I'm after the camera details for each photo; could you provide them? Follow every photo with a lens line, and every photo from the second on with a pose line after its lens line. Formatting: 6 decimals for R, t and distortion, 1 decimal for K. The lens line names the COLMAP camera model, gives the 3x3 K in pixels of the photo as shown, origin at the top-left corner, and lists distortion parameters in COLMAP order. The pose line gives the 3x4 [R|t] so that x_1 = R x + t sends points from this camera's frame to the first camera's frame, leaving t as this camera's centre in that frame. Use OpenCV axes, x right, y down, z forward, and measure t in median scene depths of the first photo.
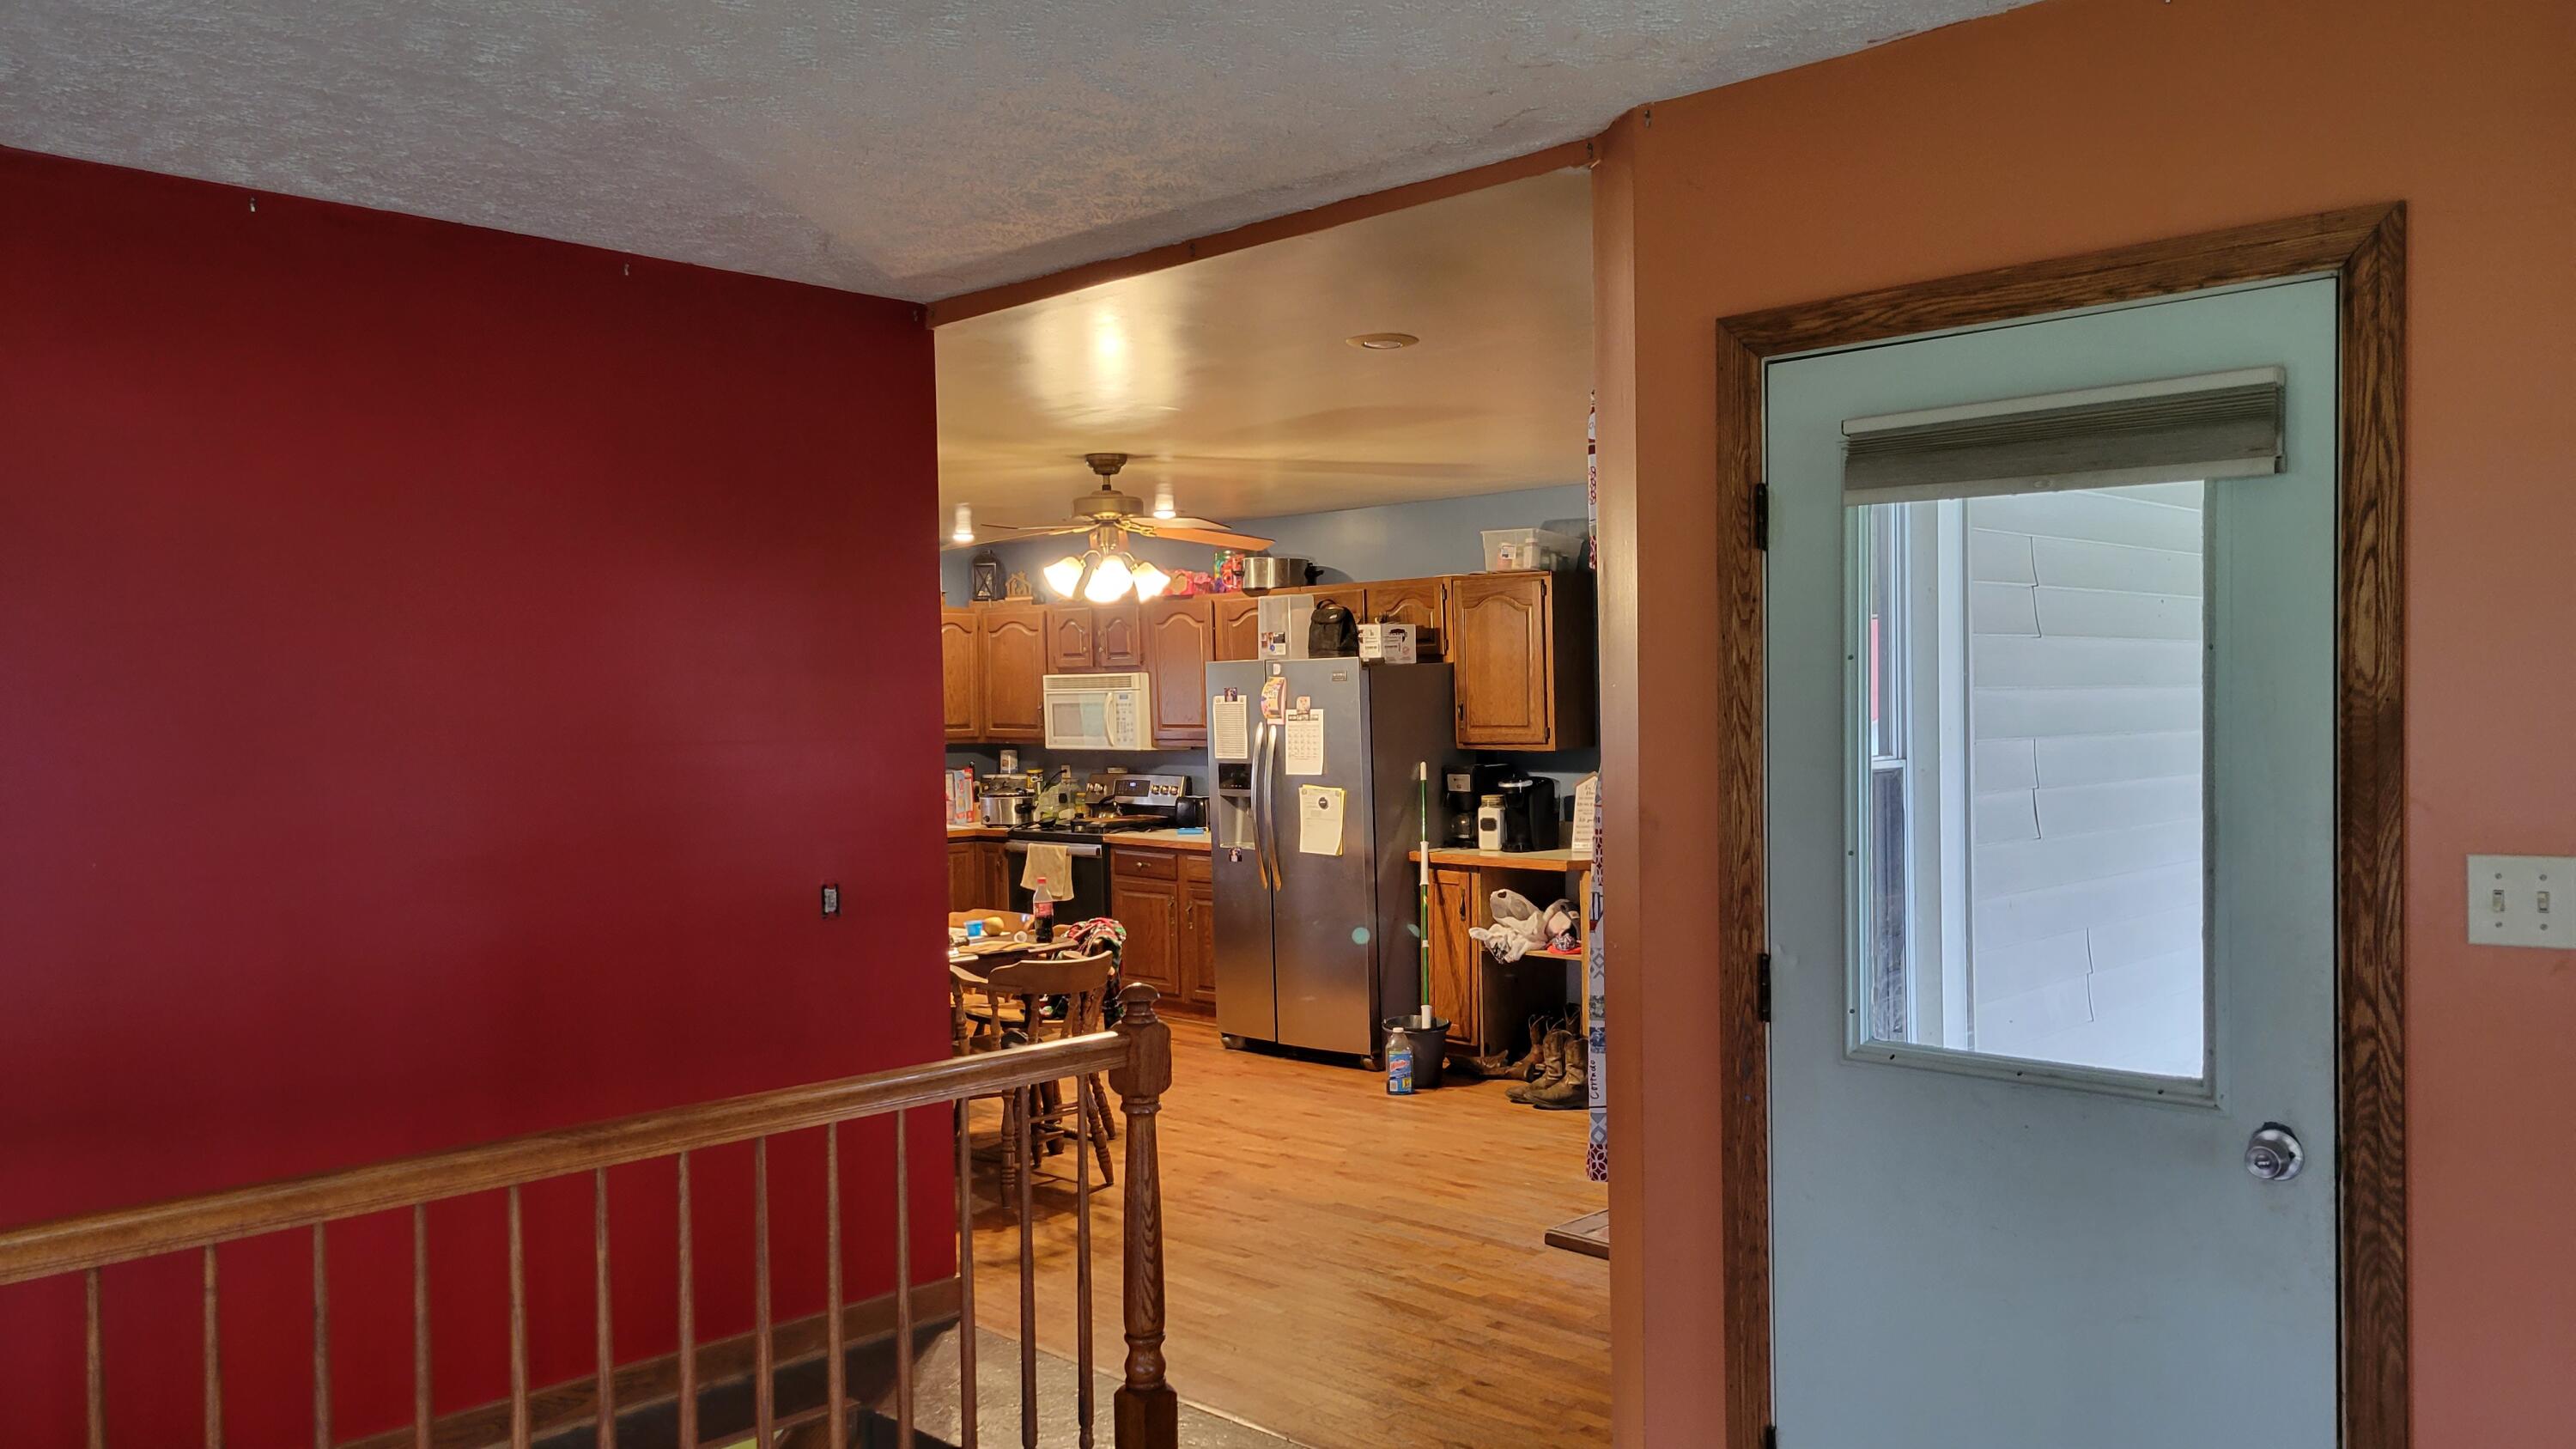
lens RADIAL K [[1917.0, 0, 1288.5], [0, 1917.0, 738.4], [0, 0, 1]] dist [-0.003273, -0.001764]
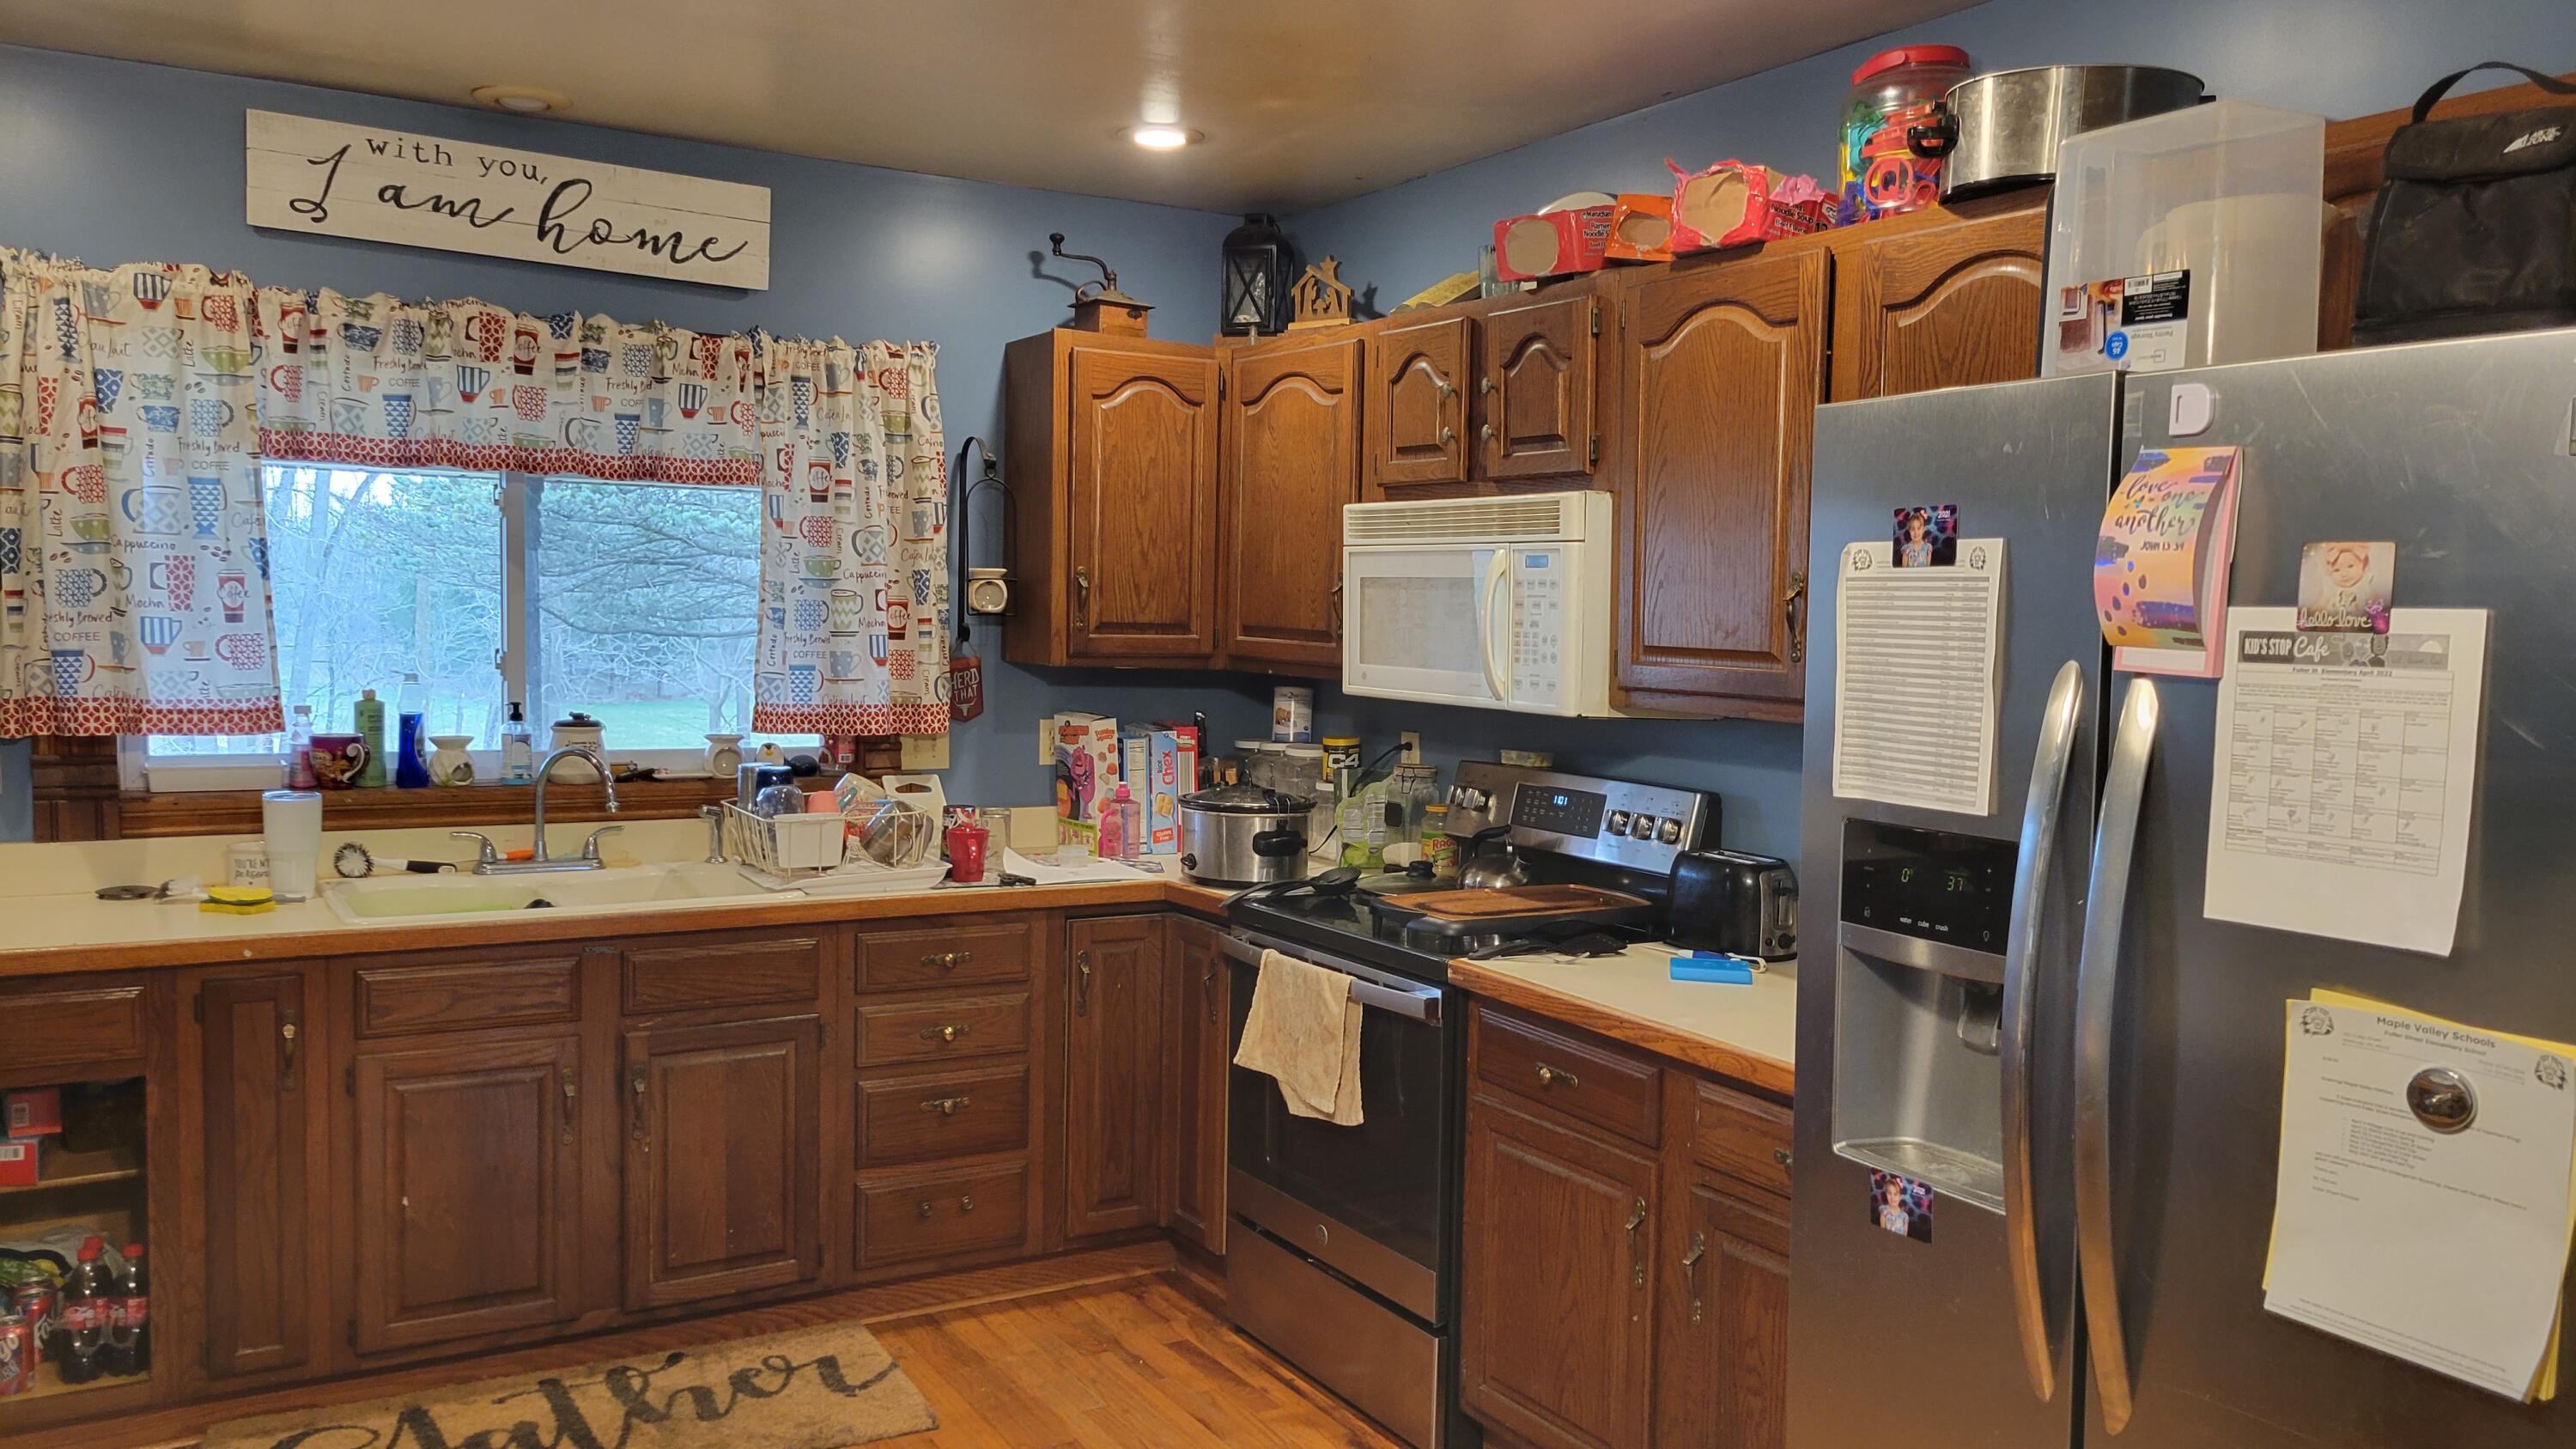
lens RADIAL K [[1917.0, 0, 1288.5], [0, 1917.0, 738.4], [0, 0, 1]] dist [-0.003273, -0.001764]
pose [[0.963811, 0.057745, -0.260257, -0.037142], [-0.045443, 0.997558, 0.053046, -0.005935], [0.262684, -0.039300, 0.964081, 0.651714]]
